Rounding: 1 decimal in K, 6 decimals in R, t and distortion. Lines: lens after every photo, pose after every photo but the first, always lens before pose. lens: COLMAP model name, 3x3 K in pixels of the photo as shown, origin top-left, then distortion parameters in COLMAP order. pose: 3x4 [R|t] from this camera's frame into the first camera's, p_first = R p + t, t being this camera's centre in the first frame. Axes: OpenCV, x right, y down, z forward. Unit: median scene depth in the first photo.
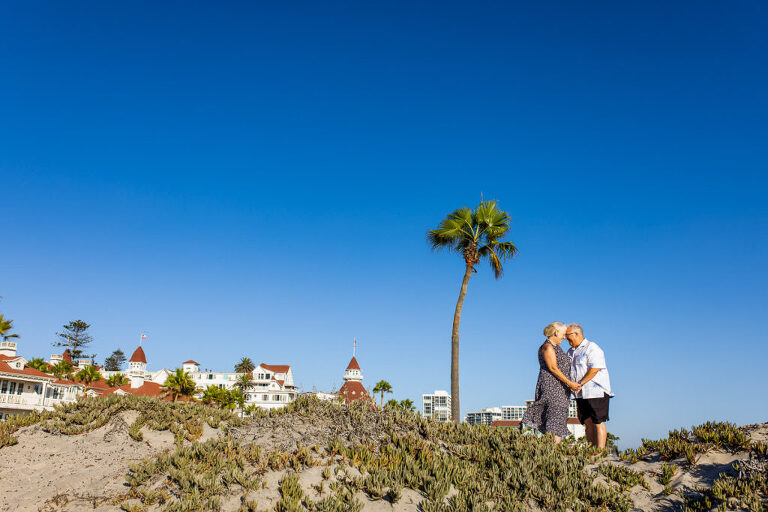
lens RADIAL K [[614.0, 0, 384.0], [0, 614.0, 256.0], [0, 0, 1]] dist [-0.053584, 0.000484]
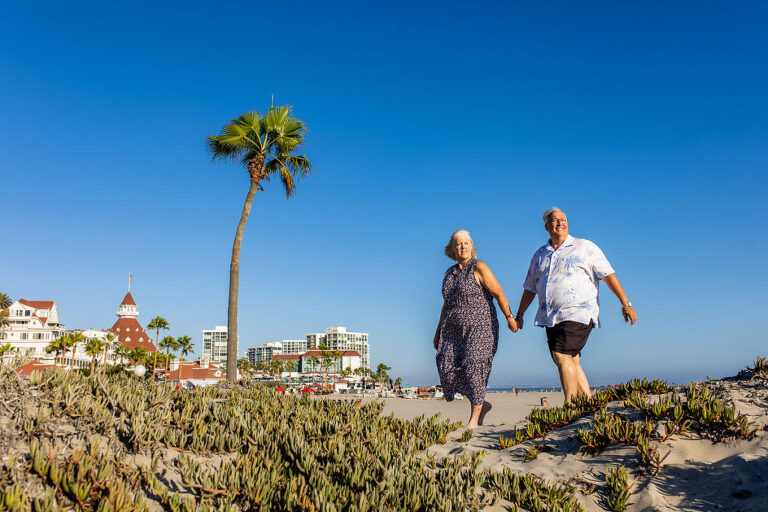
lens RADIAL K [[614.0, 0, 384.0], [0, 614.0, 256.0], [0, 0, 1]] dist [-0.053584, 0.000484]
pose [[0.939846, 0.022567, 0.340851, 0.022004], [-0.057649, 0.993982, 0.093149, 0.029127], [-0.336698, -0.107196, 0.935491, 0.143278]]
